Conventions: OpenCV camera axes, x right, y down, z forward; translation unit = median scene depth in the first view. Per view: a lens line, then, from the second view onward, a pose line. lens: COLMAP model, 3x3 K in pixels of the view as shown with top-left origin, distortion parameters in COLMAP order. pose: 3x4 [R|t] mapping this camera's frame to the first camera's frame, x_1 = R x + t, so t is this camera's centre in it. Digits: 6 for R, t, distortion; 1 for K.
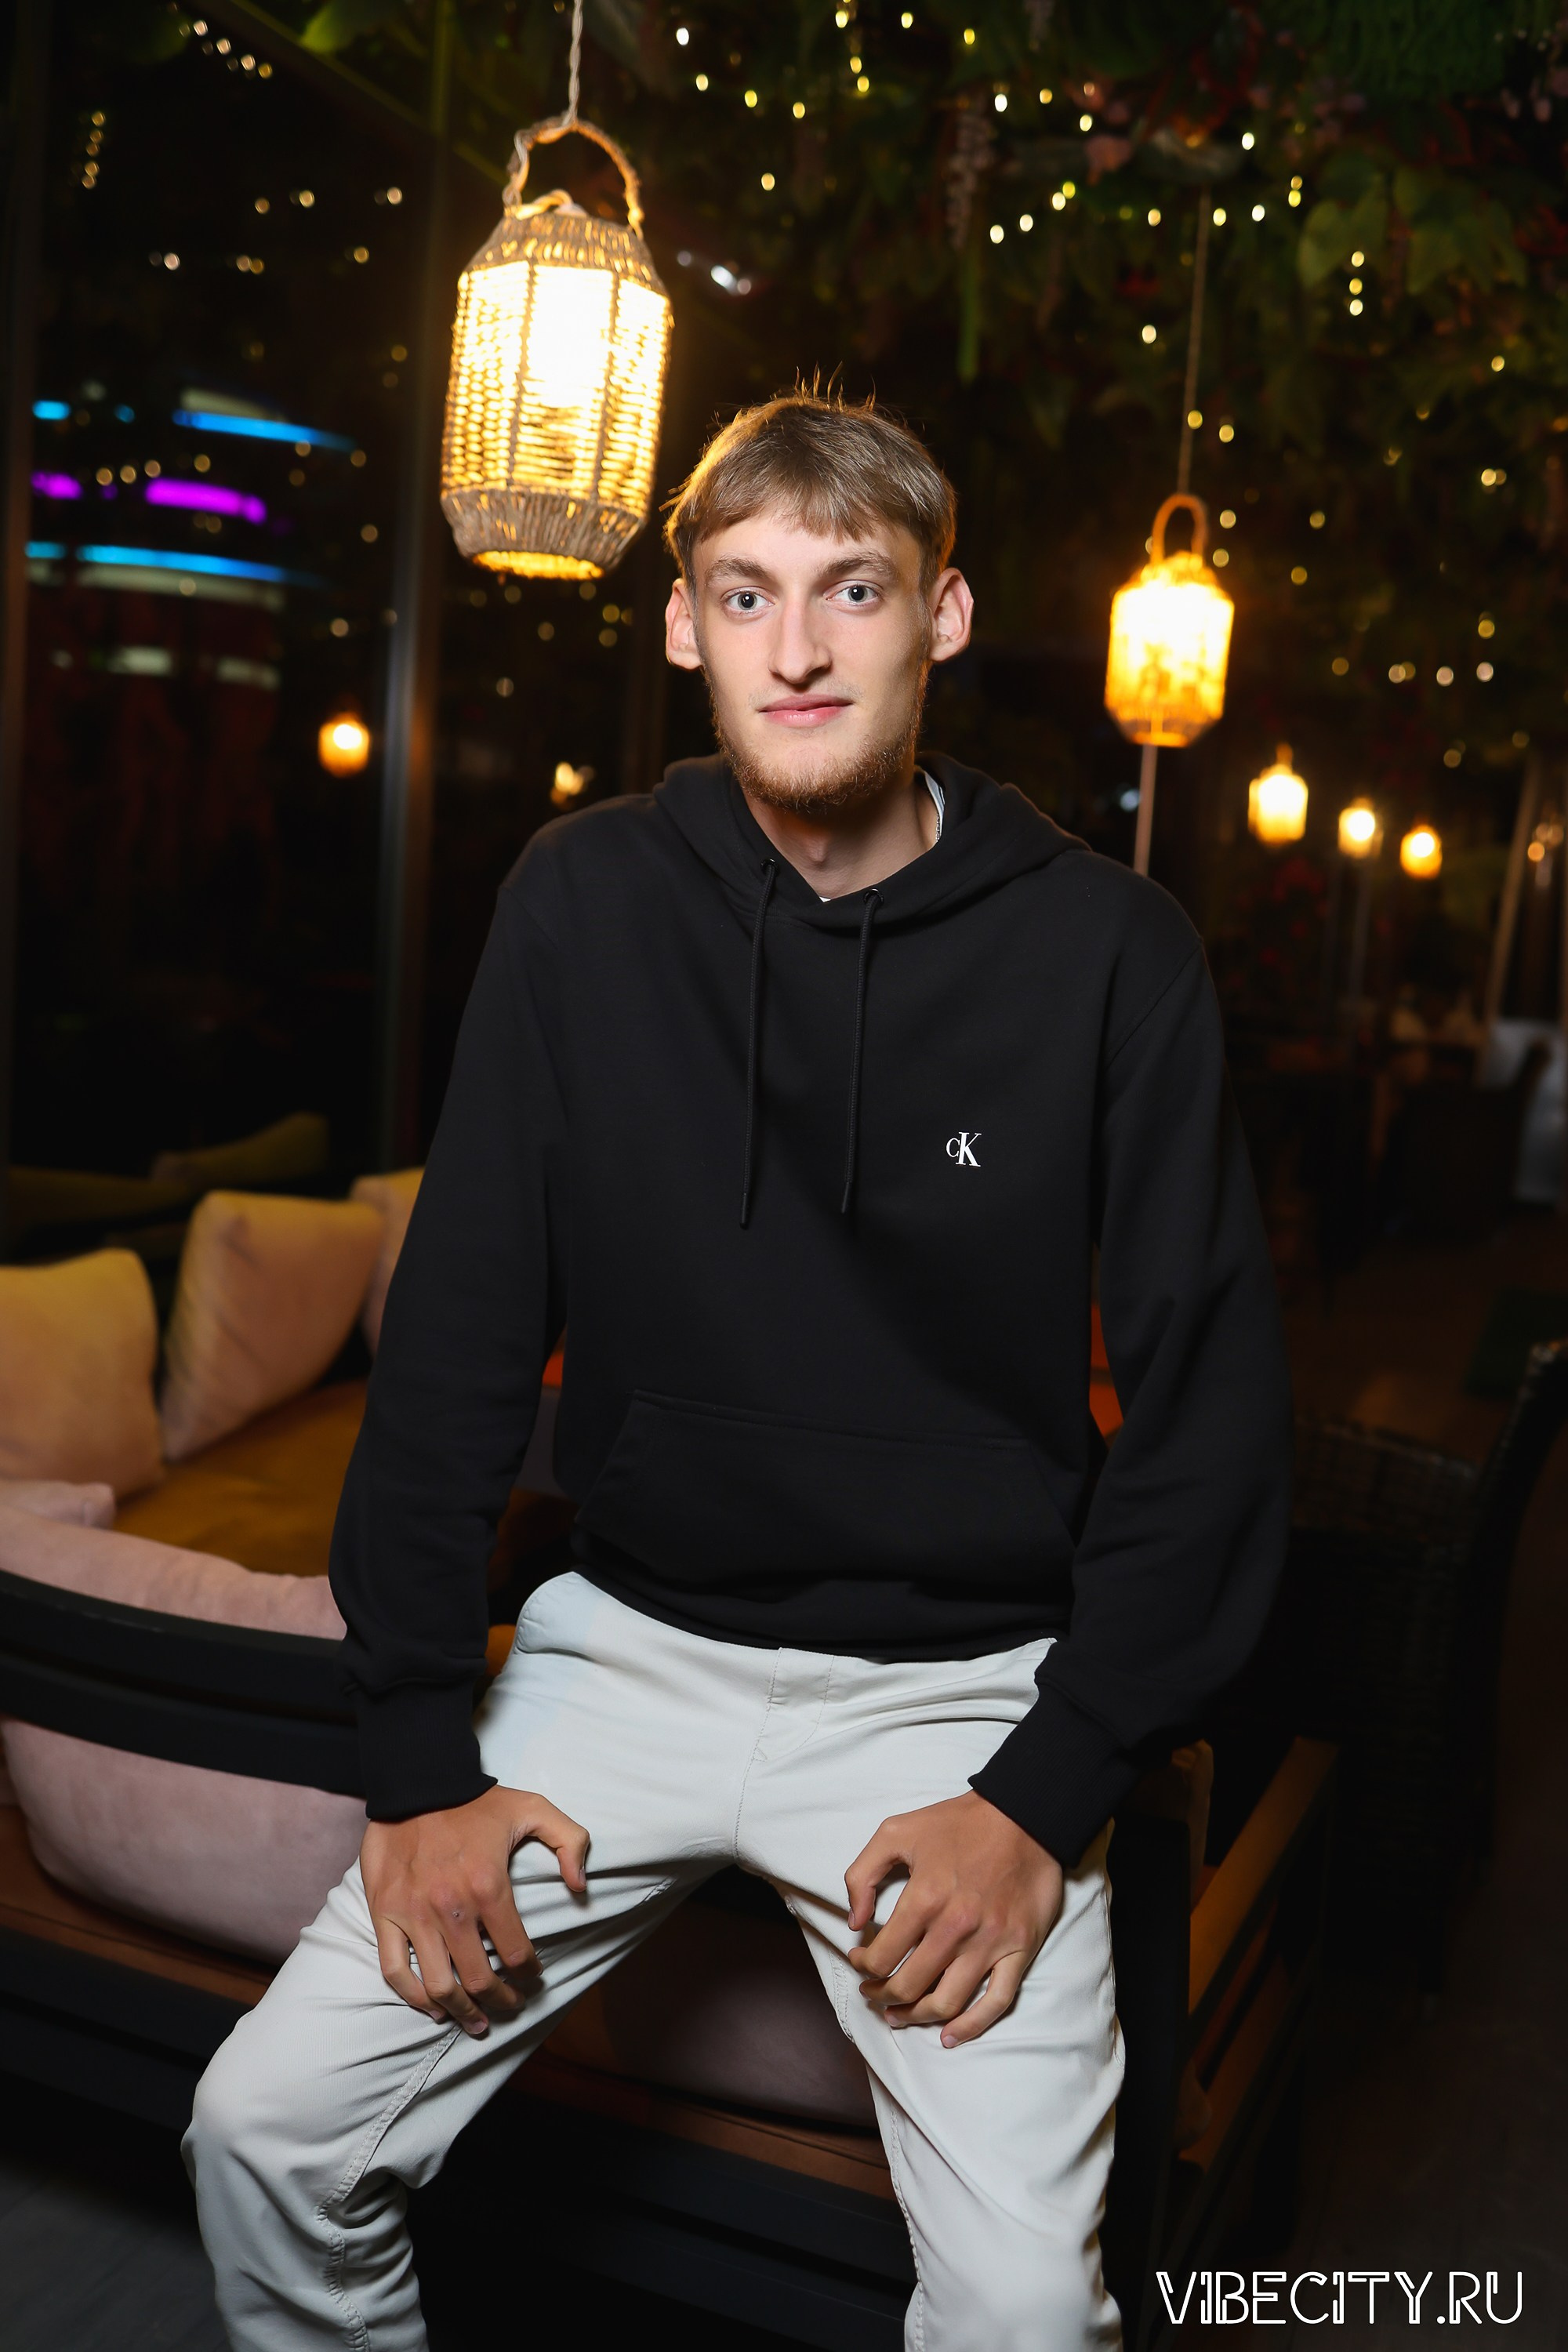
lens RADIAL K [[2427.8, 0, 784.0], [0, 2427.8, 1176.0], [0, 0, 1]] dist [-0.017189, 0.021340]
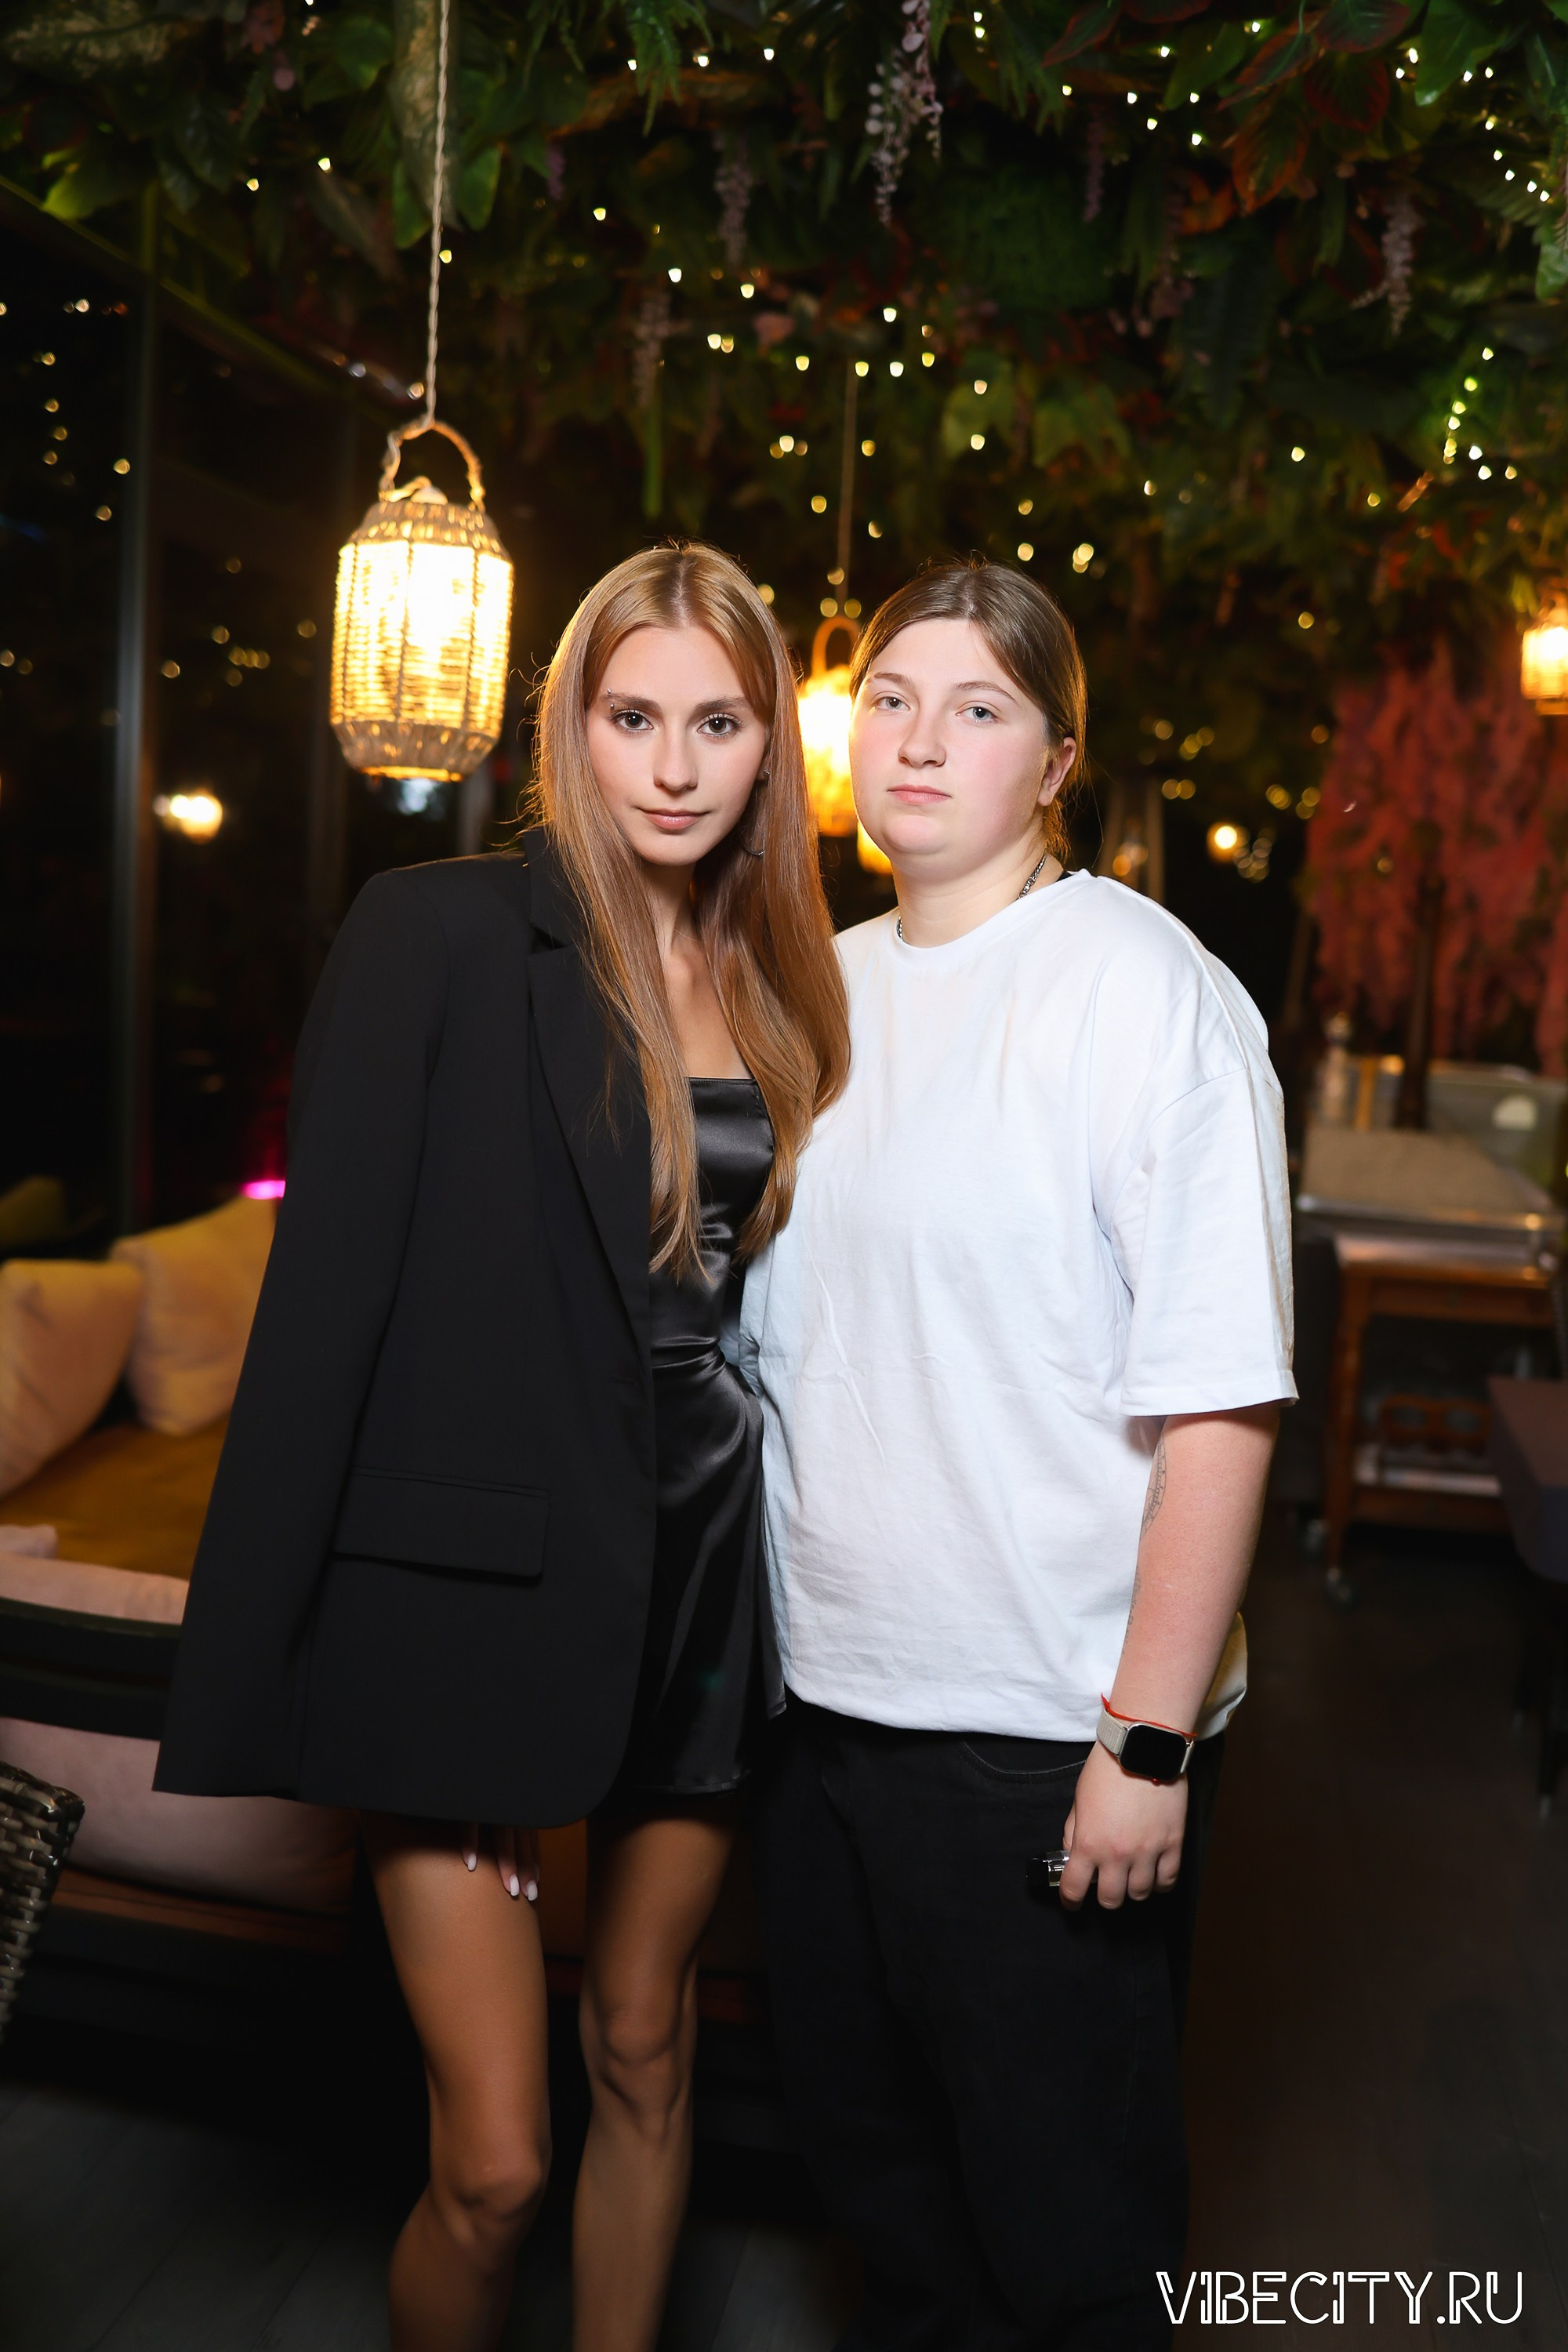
lens RADIAL K [[2427.8, 0, 784.0], [0, 2427.8, 1176.0], [0, 0, 1]] dist [-0.017189, 0.021340]
pose [[0.986388, -0.029782, 0.161716, -0.122486], [0.030608, 0.999528, -0.002619, -0.034762], [-0.161562, 0.007533, 0.986834, -0.273934]]
